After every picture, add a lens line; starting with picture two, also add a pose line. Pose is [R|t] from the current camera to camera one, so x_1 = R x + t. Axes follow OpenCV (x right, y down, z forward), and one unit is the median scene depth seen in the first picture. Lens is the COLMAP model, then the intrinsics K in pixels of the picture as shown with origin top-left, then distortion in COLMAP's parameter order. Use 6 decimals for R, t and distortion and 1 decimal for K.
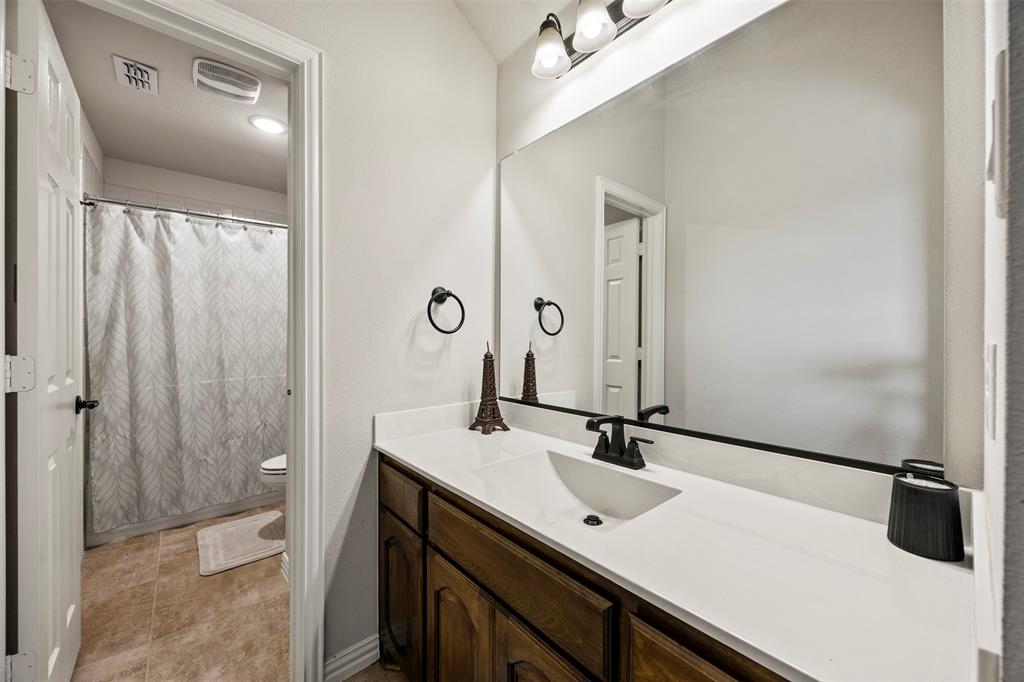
lens RADIAL K [[390.2, 0, 510.6], [0, 390.2, 342.2], [0, 0, 1]] dist [-0.004864, -0.000507]
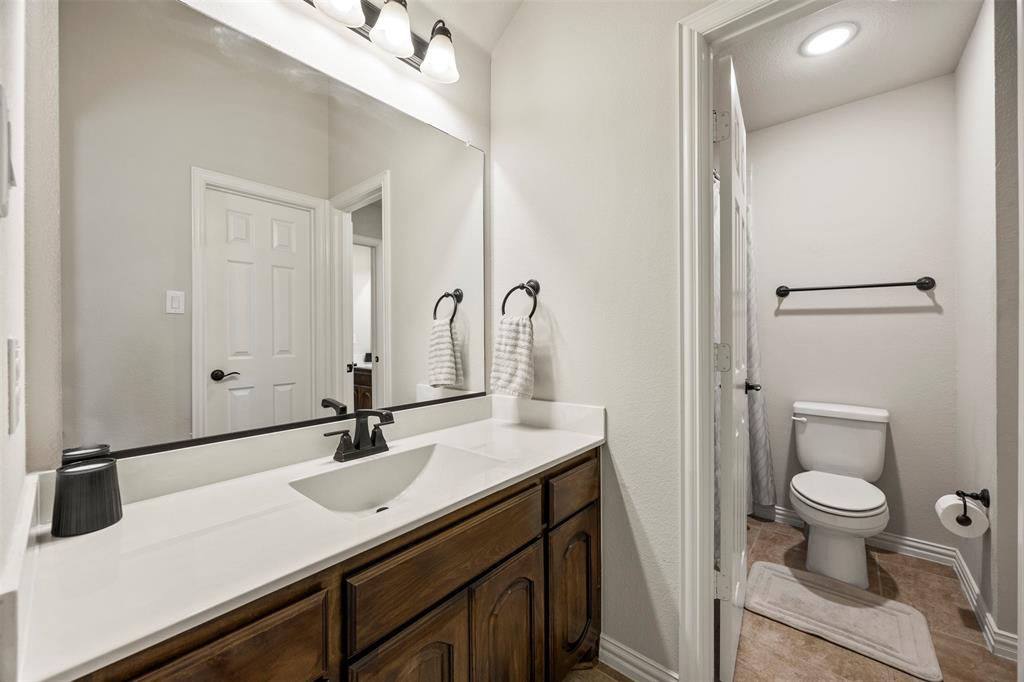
lens RADIAL K [[390.2, 0, 487.9], [0, 390.2, 333.8], [0, 0, 1]] dist [-0.004864, -0.000507]
pose [[-0.124061, -0.006134, 0.992256, -0.768038], [-0.002849, 0.999979, 0.005825, -0.008994], [-0.992270, -0.002105, -0.124076, 0.817514]]
